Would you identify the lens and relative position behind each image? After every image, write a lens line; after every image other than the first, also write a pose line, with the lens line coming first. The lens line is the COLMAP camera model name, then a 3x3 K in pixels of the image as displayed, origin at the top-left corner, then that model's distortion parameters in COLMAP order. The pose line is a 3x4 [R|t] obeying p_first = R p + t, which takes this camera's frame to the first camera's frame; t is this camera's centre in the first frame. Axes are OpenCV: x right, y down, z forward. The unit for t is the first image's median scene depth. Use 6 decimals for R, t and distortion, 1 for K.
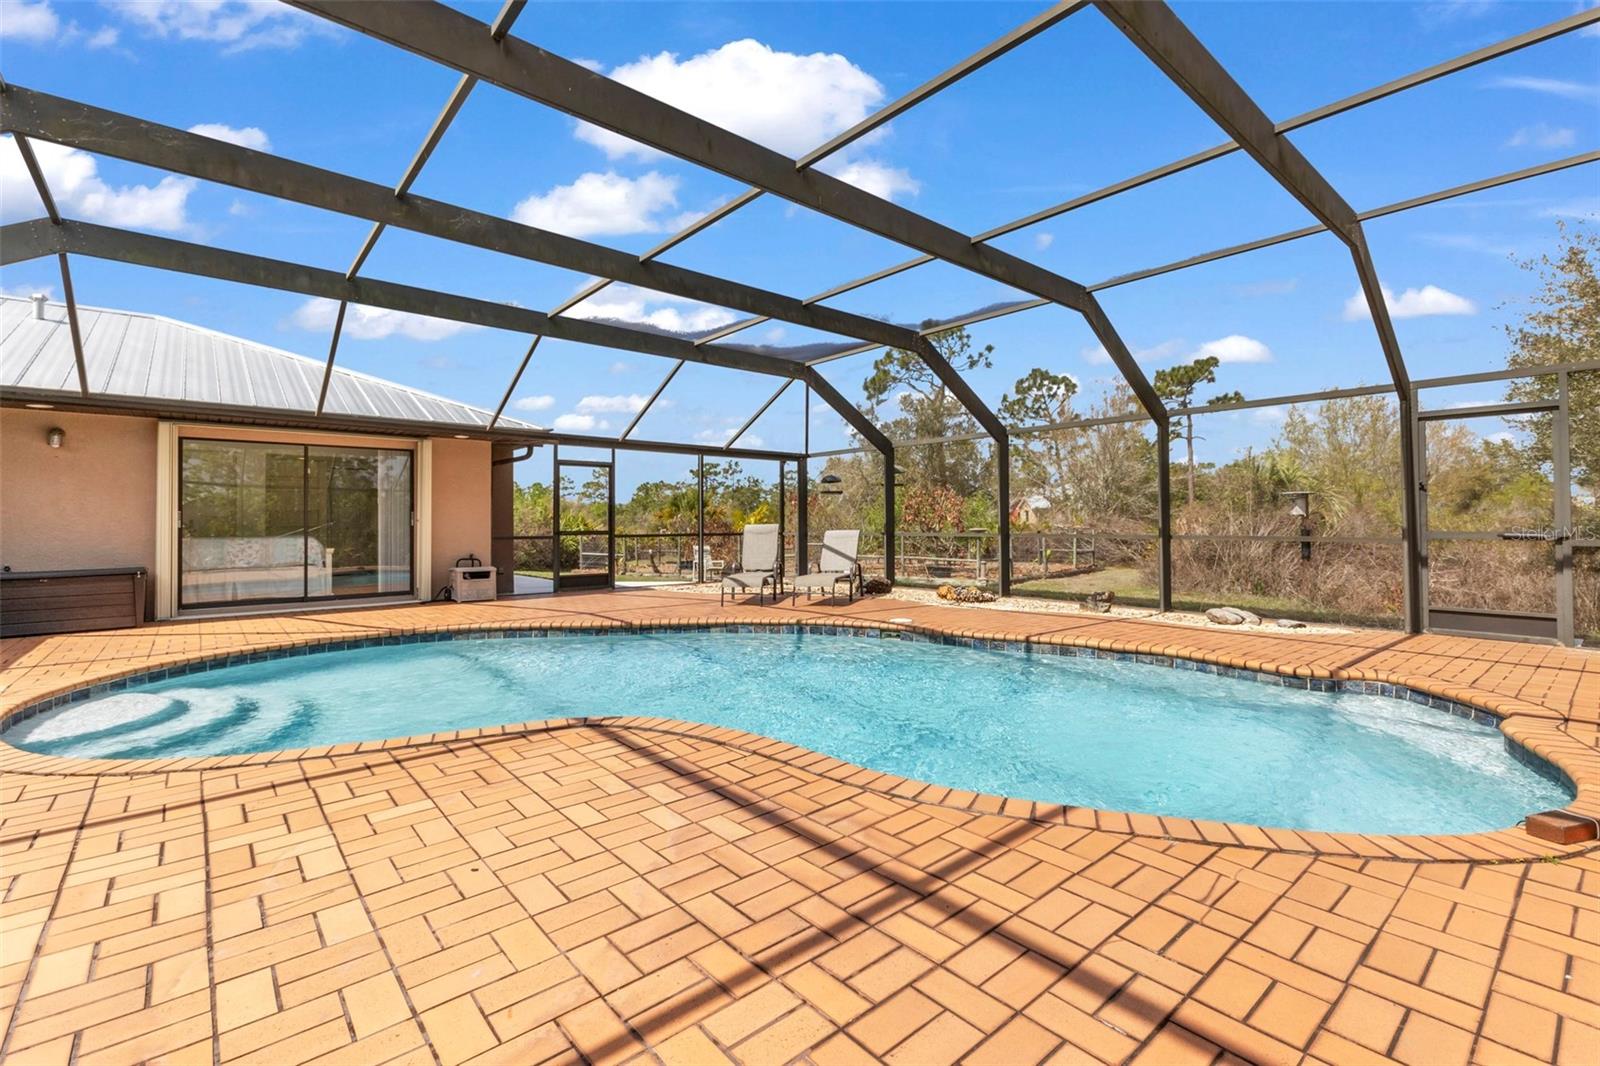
lens RADIAL K [[717.6, 0, 793.2], [0, 717.6, 535.7], [0, 0, 1]] dist [0.010165, -0.003195]
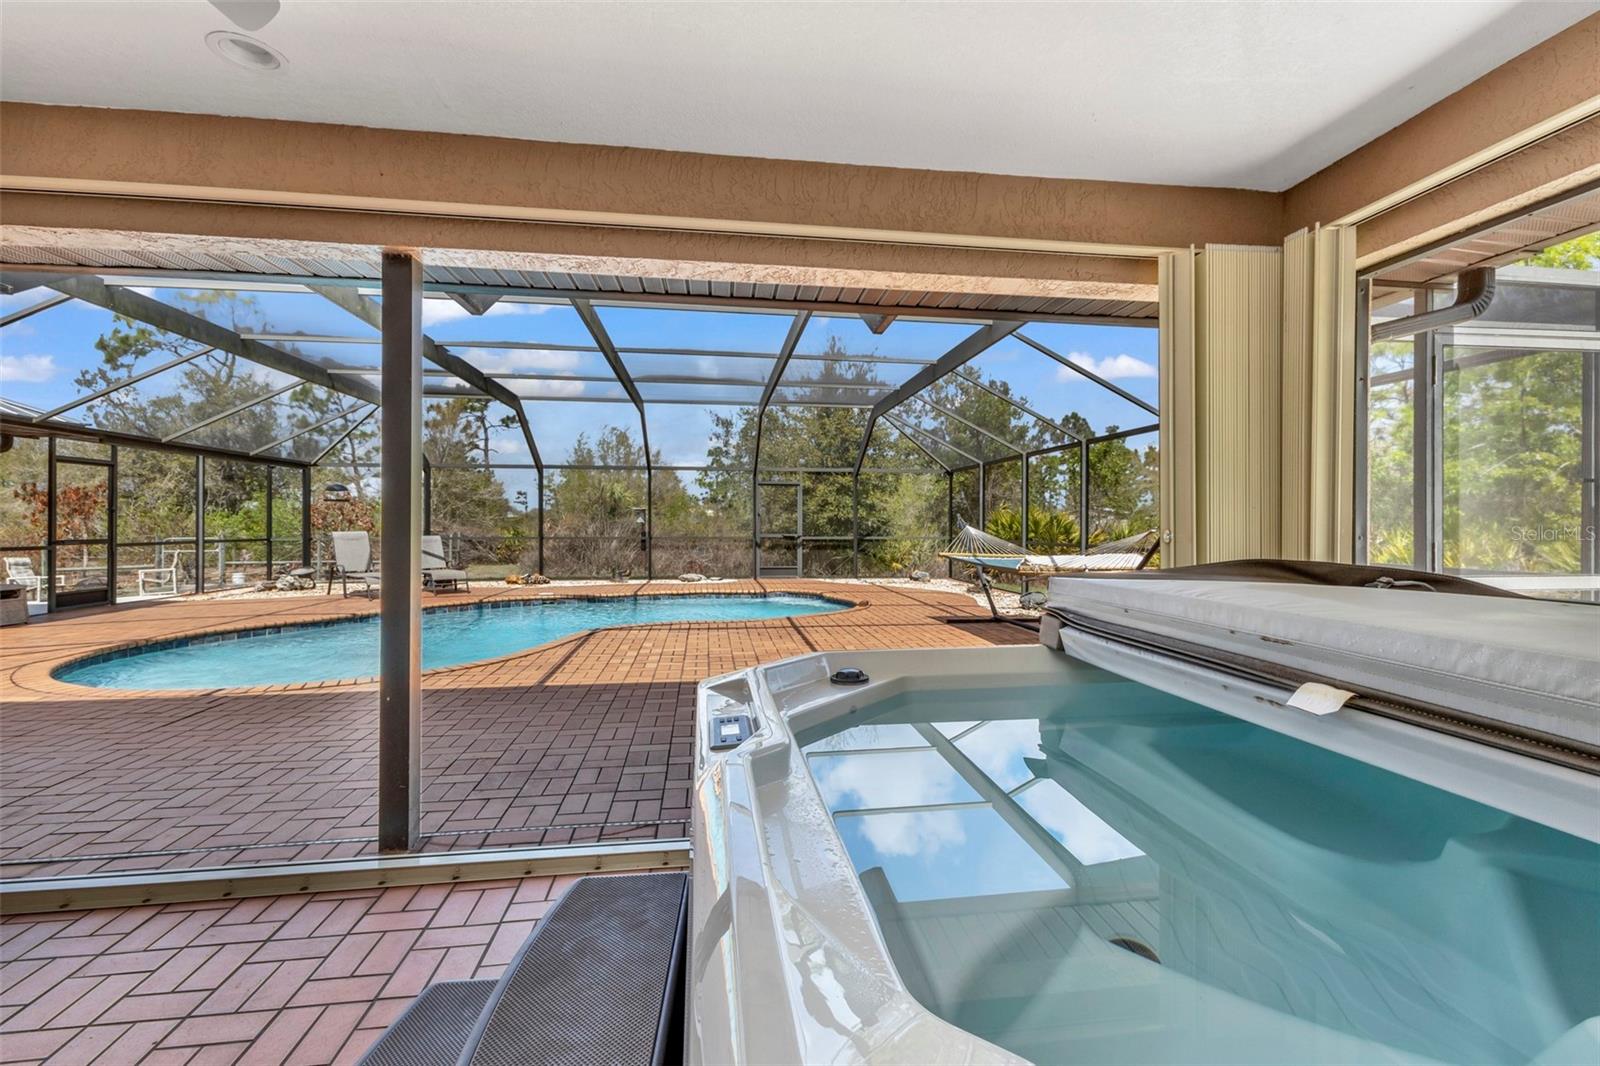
lens RADIAL K [[717.6, 0, 783.2], [0, 717.6, 526.9], [0, 0, 1]] dist [0.010165, -0.003195]
pose [[0.549594, 0.000885, 0.835432, -0.870697], [0.000225, 0.999999, -0.001208, -0.029376], [-0.835432, 0.000852, 0.549593, -0.320508]]
